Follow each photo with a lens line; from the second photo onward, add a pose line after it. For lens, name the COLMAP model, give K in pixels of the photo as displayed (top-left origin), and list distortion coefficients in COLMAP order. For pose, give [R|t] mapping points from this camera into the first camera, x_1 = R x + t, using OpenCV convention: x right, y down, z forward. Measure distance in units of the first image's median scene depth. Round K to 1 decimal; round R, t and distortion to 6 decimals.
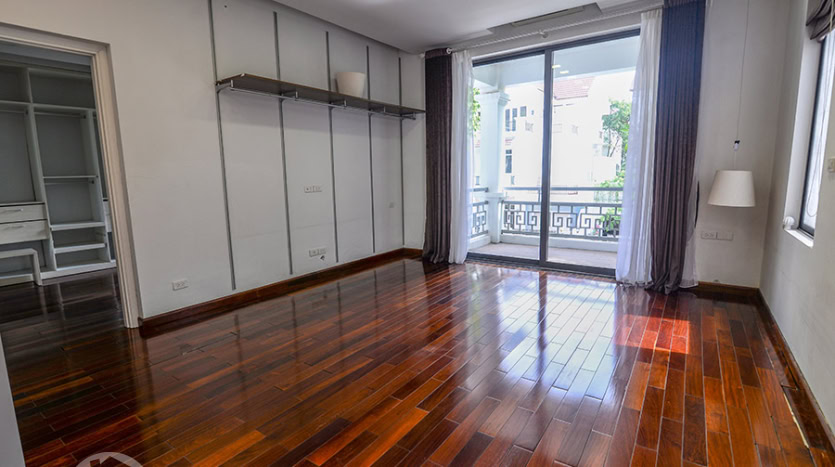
lens RADIAL K [[394.6, 0, 417.5], [0, 394.6, 233.5], [0, 0, 1]] dist [-0.023738, -0.000368]
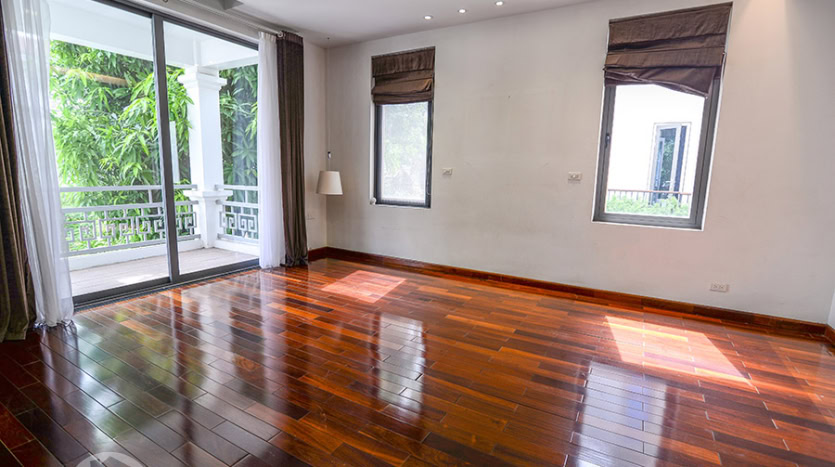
lens RADIAL K [[394.6, 0, 417.5], [0, 394.6, 233.5], [0, 0, 1]] dist [-0.023738, -0.000368]
pose [[-0.075328, -0.136701, 0.987744, -0.602088], [0.130907, 0.980630, 0.145699, -0.081165], [-0.988529, 0.140278, -0.055974, 0.619427]]
